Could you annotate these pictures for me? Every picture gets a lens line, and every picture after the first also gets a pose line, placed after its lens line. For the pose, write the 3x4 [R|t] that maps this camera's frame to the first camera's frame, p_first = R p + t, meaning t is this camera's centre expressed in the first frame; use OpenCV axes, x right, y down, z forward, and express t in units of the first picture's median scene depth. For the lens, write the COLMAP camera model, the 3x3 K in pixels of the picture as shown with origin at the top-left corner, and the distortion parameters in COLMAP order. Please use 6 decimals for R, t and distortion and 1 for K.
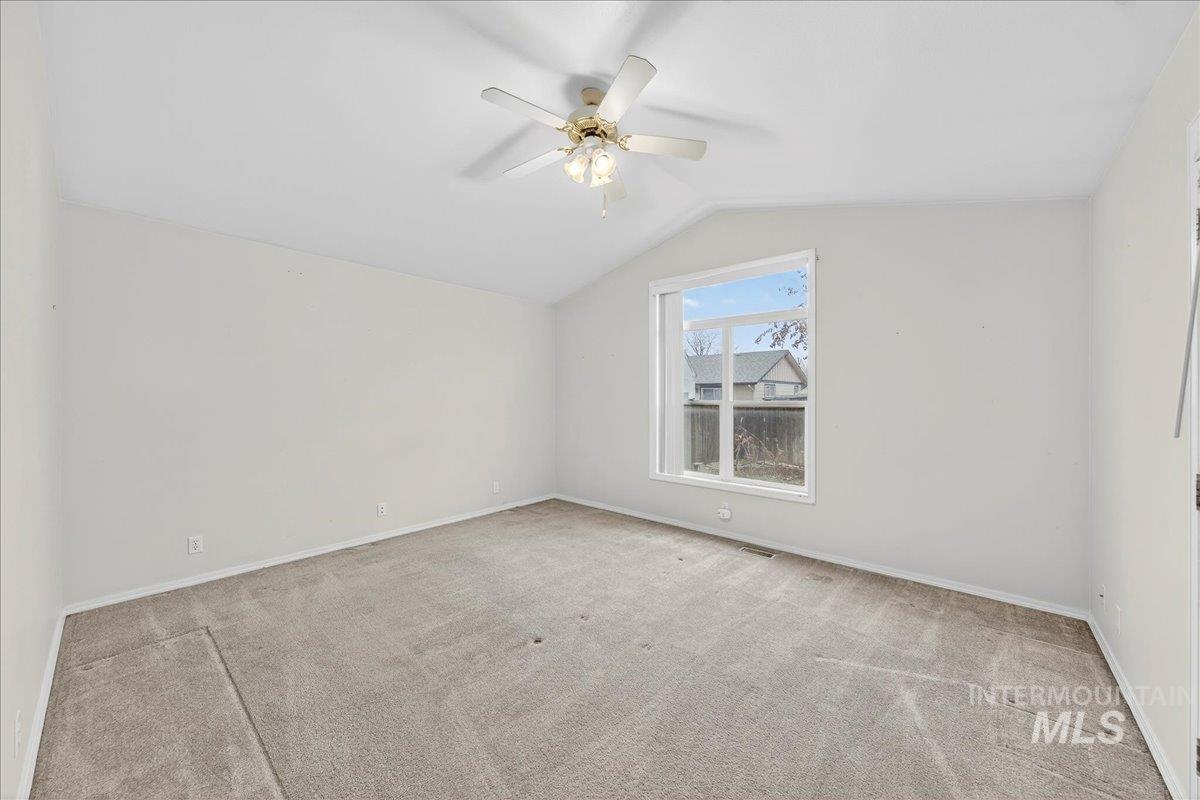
lens RADIAL K [[442.4, 0, 594.0], [0, 442.4, 395.1], [0, 0, 1]] dist [-0.000484, -0.000059]
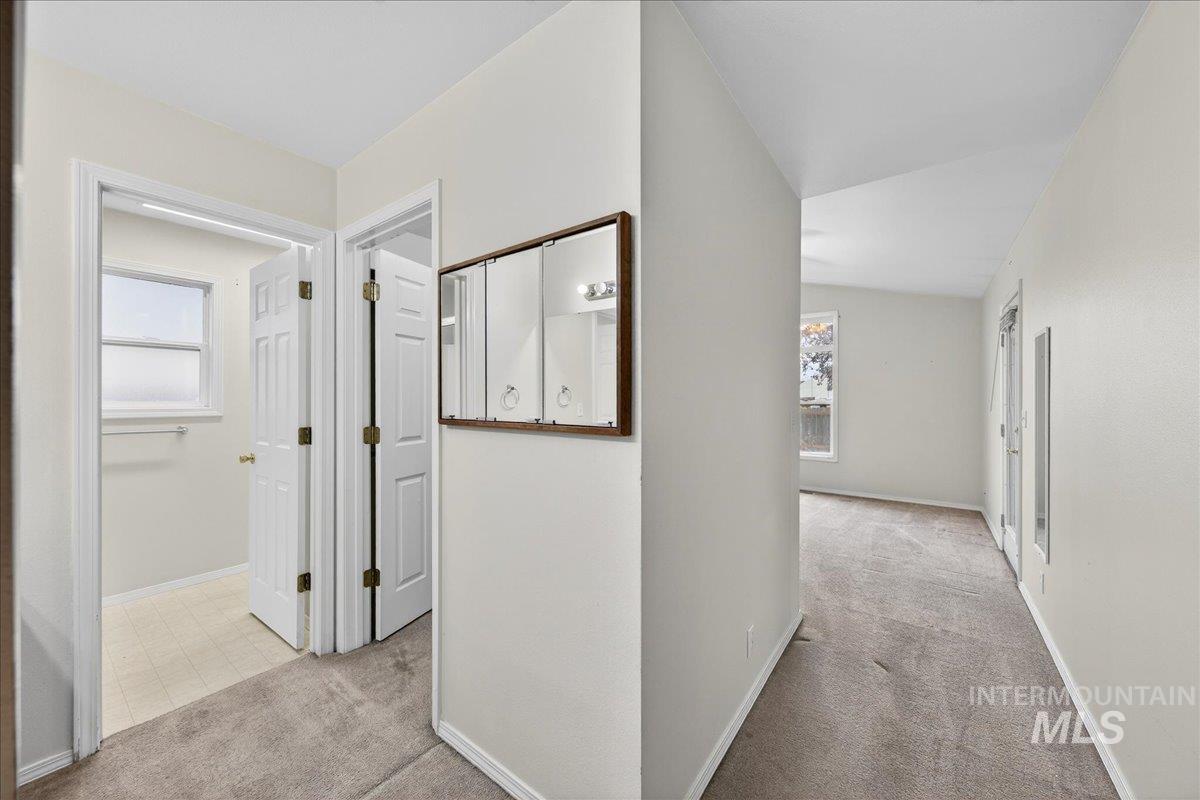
lens RADIAL K [[442.4, 0, 594.0], [0, 442.4, 395.1], [0, 0, 1]] dist [-0.000484, -0.000059]
pose [[0.997390, -0.001315, 0.072190, -0.749297], [0.001388, 0.999999, -0.000969, -0.008001], [-0.072188, 0.001066, 0.997390, -0.844132]]
